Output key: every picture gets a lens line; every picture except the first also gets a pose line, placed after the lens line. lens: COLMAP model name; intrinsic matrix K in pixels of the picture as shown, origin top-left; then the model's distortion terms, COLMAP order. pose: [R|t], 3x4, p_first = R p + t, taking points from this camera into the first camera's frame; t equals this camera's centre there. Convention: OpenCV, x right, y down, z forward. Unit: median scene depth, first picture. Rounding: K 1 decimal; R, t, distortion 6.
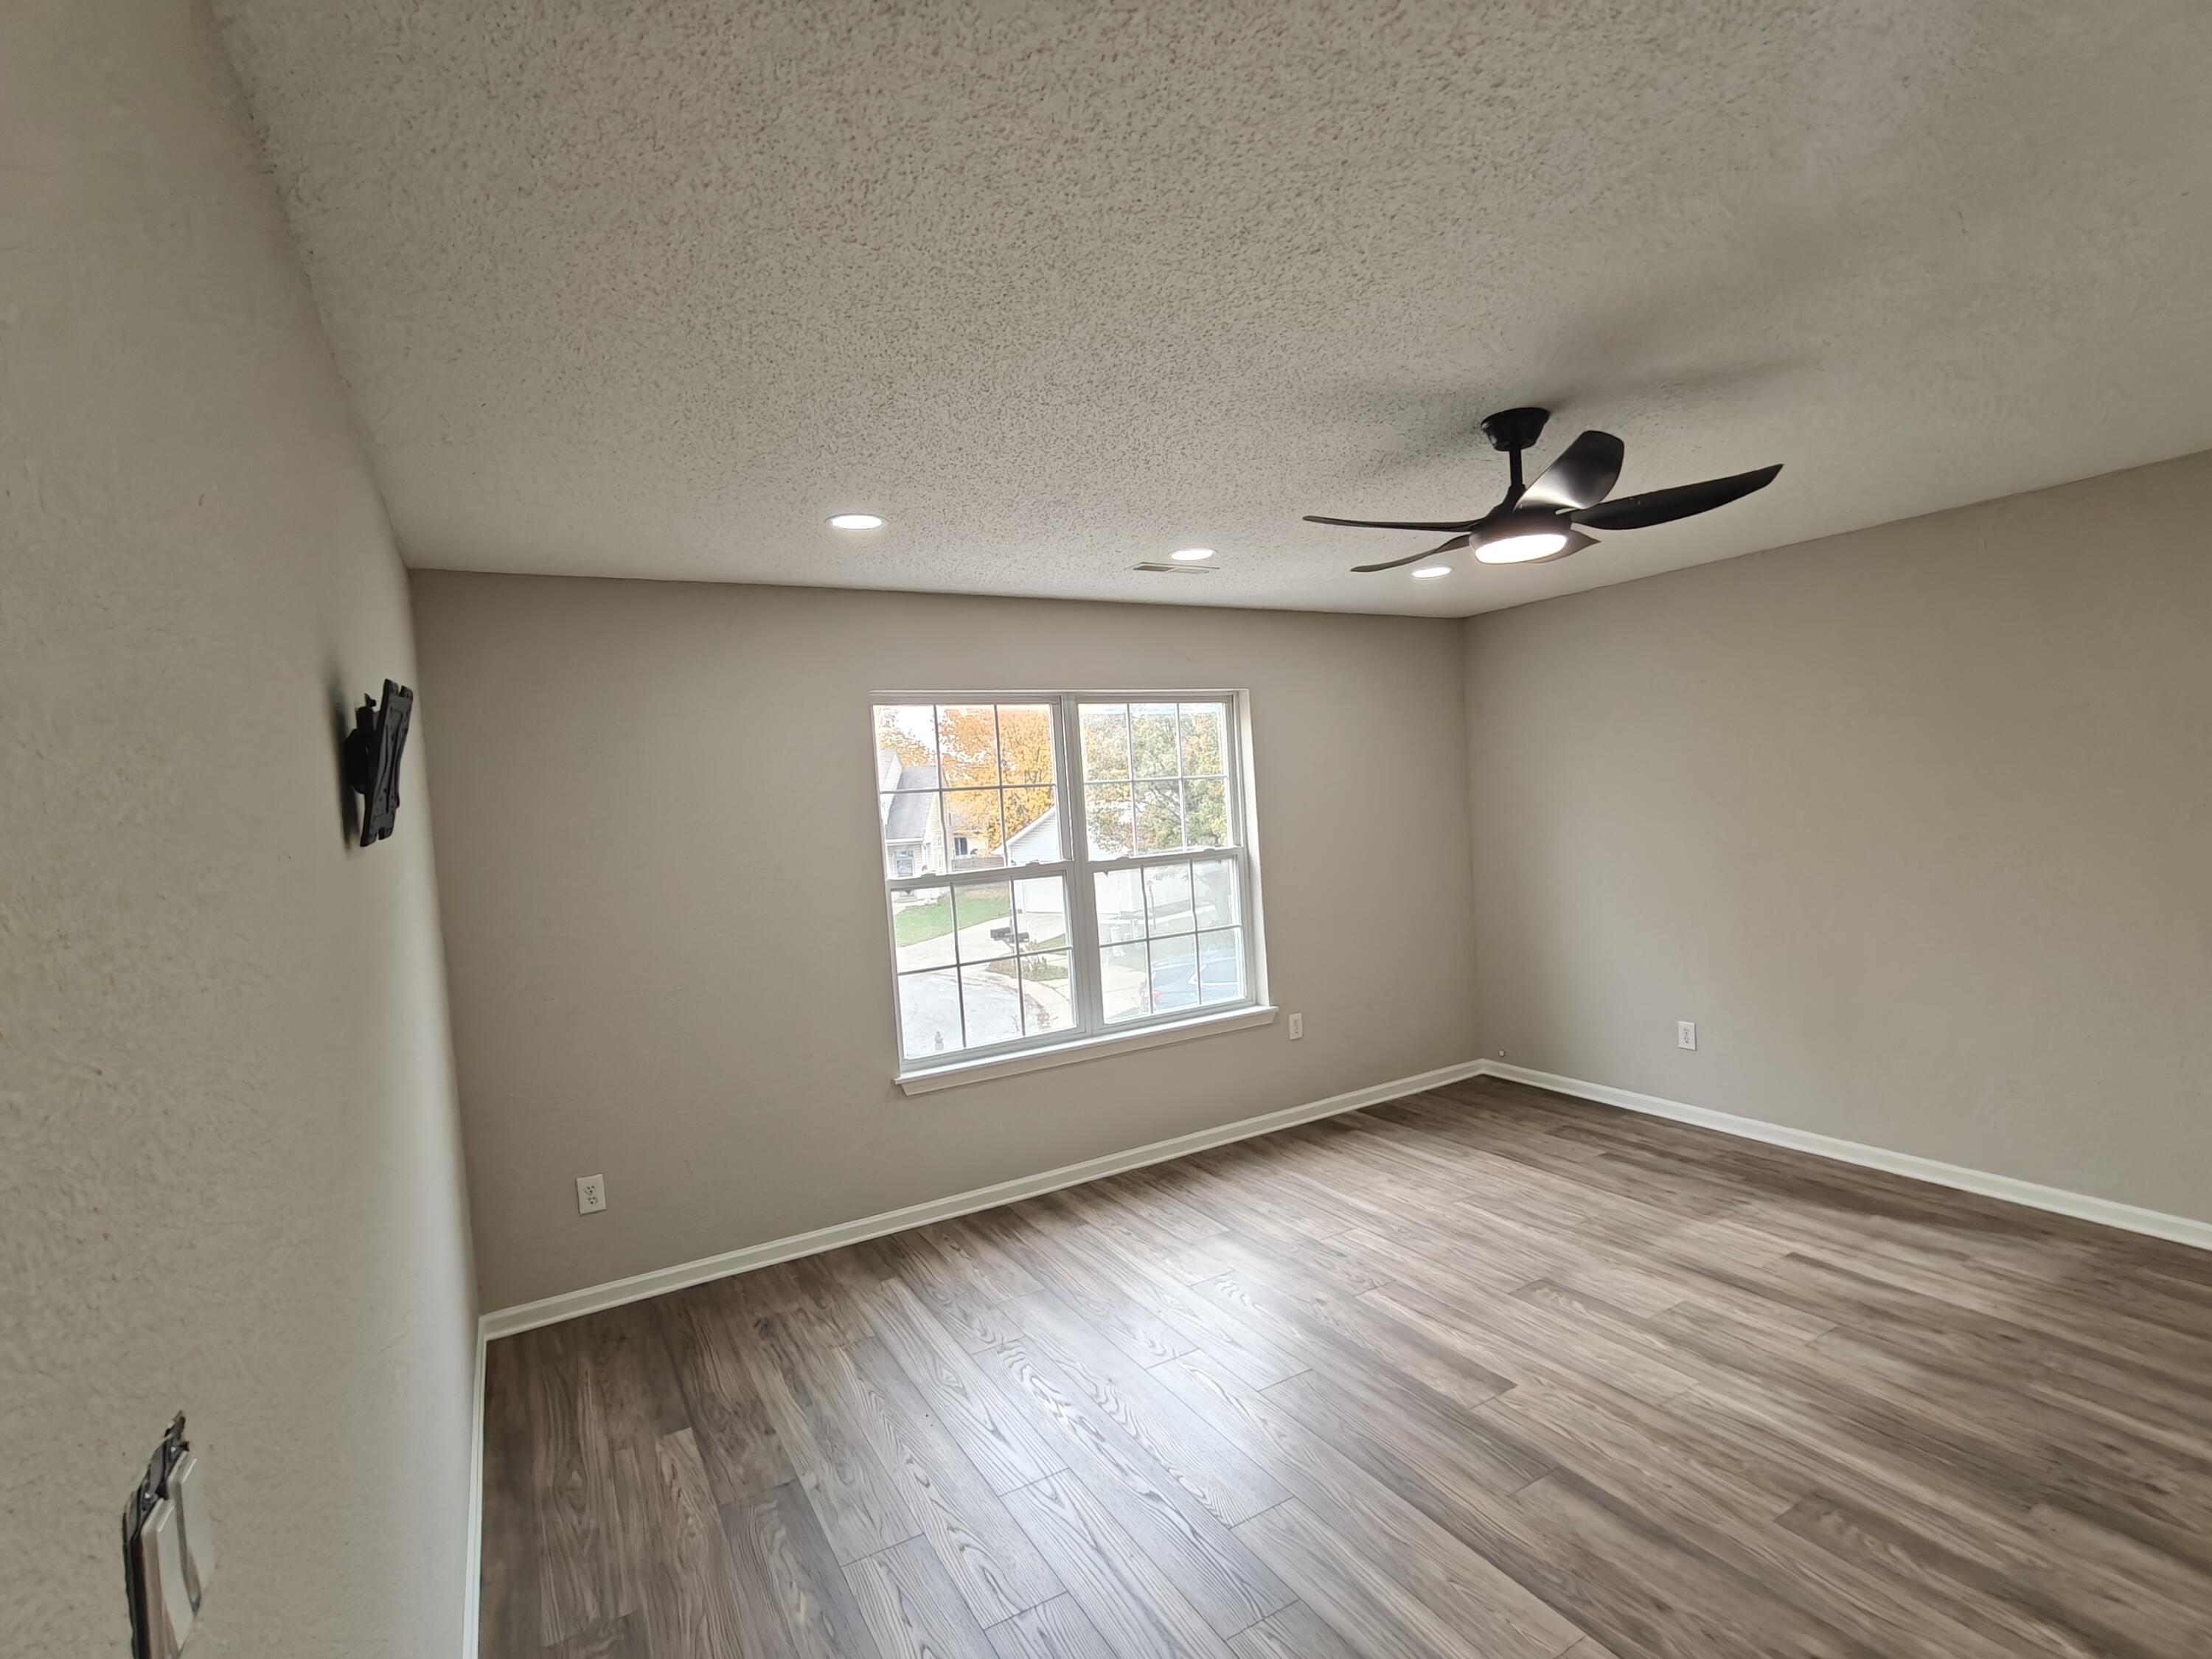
lens RADIAL K [[1067.9, 0, 1118.0], [0, 1067.9, 849.3], [0, 0, 1]] dist [-0.008715, 0.005773]
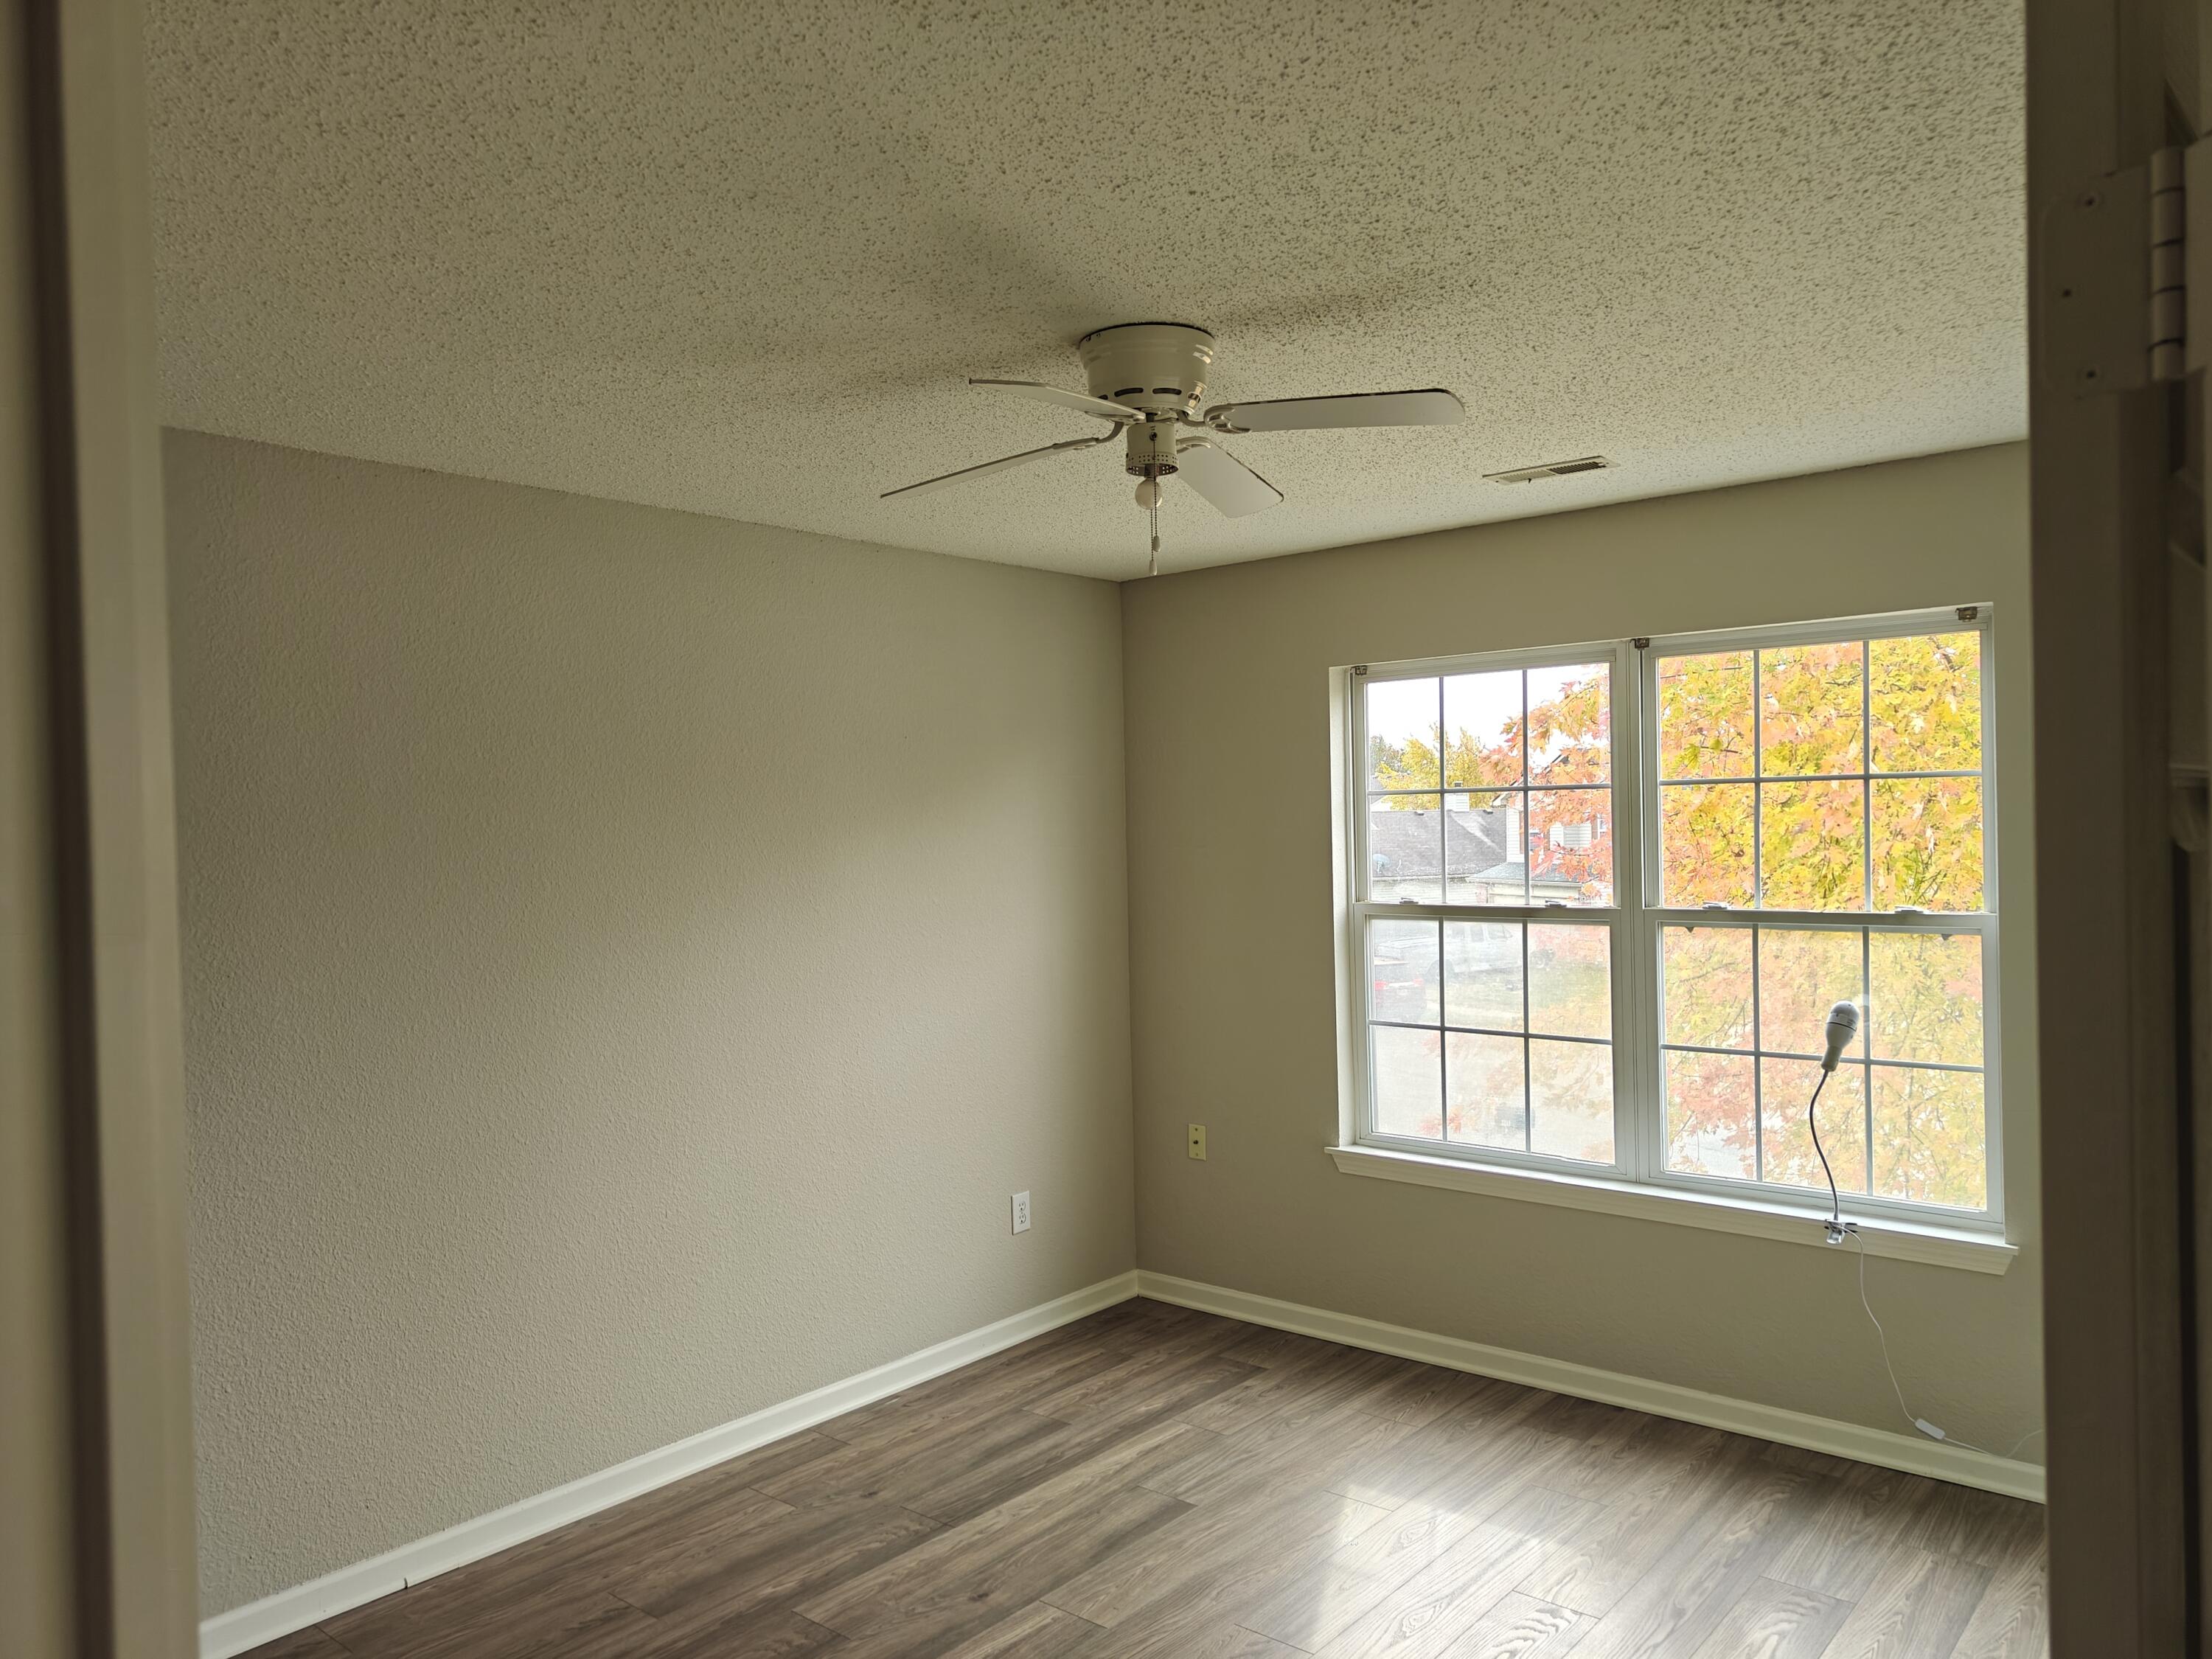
lens RADIAL K [[1558.8, 0, 1106.0], [0, 1558.8, 829.5], [0, 0, 1]] dist [-0.006597, 0.000214]
pose [[0.333080, 0.060768, -0.940938, 0.945479], [-0.042423, 0.997876, 0.049428, -0.086842], [0.941944, 0.023454, 0.334951, 0.512304]]
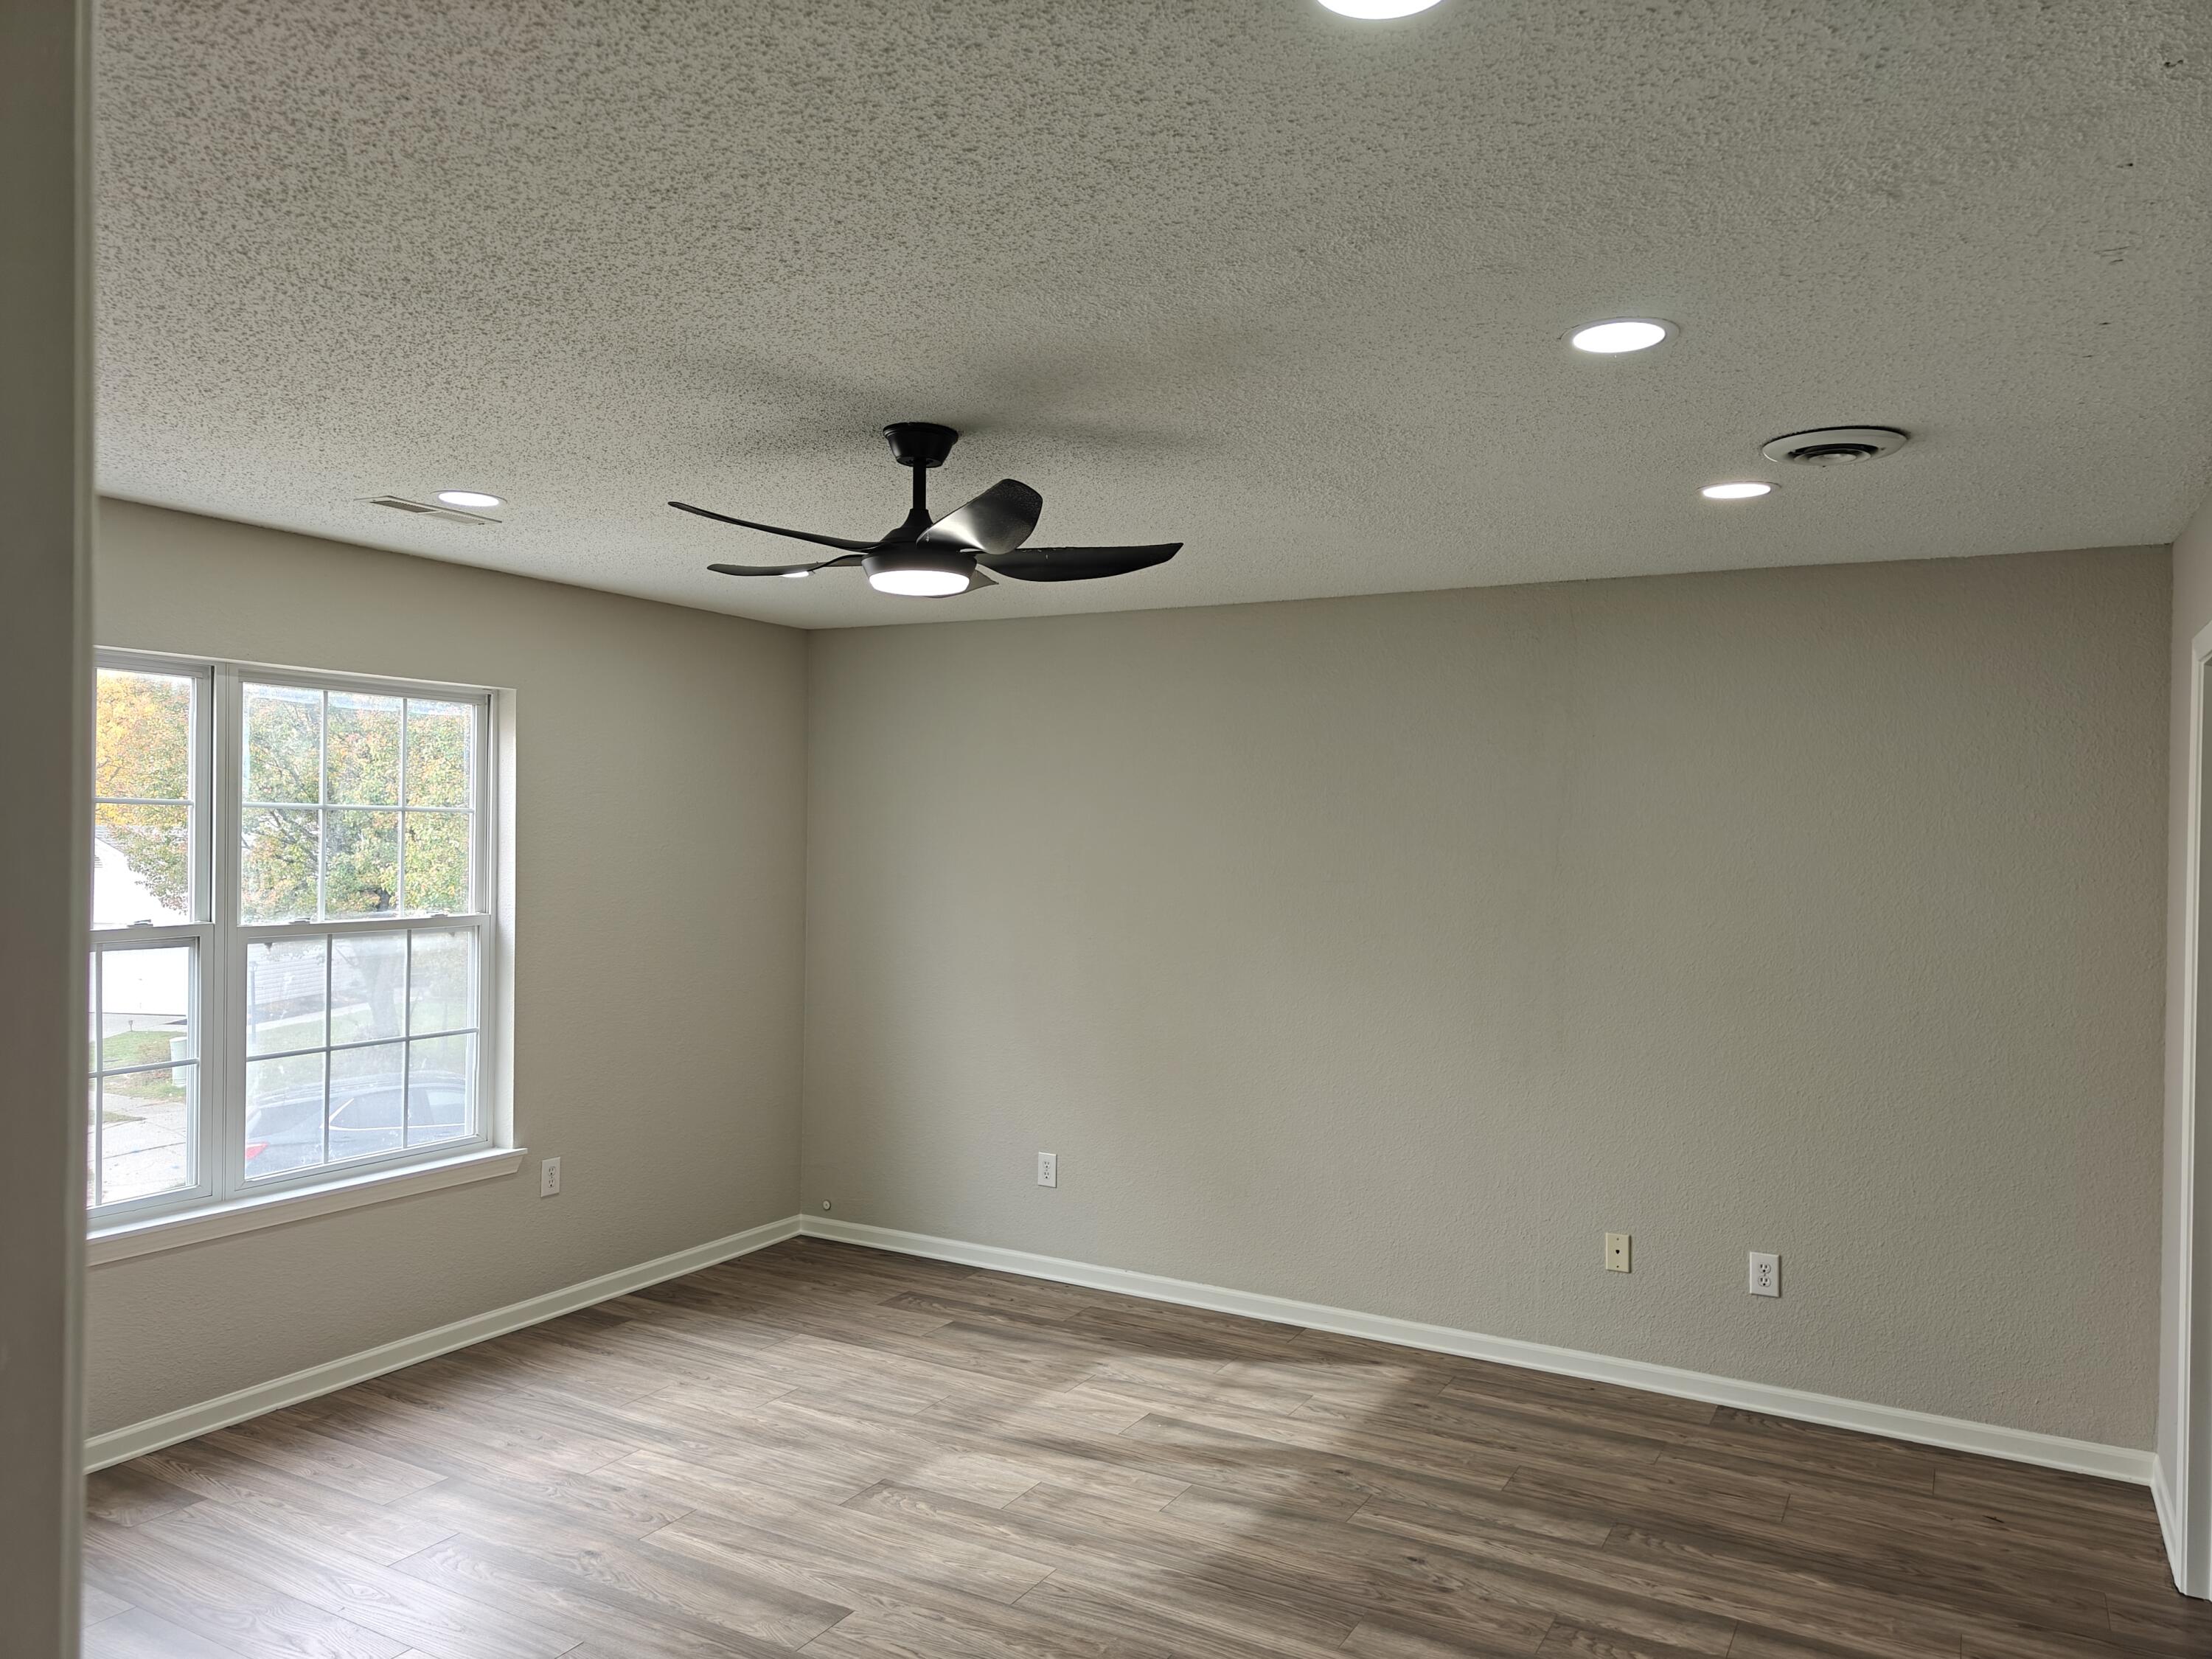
lens RADIAL K [[1558.8, 0, 1106.0], [0, 1558.8, 829.5], [0, 0, 1]] dist [-0.006597, 0.000214]
pose [[0.859044, 0.077298, 0.506031, -0.075451], [-0.045306, 0.996135, -0.075251, -0.000154], [-0.509892, 0.041717, 0.859226, -0.093710]]
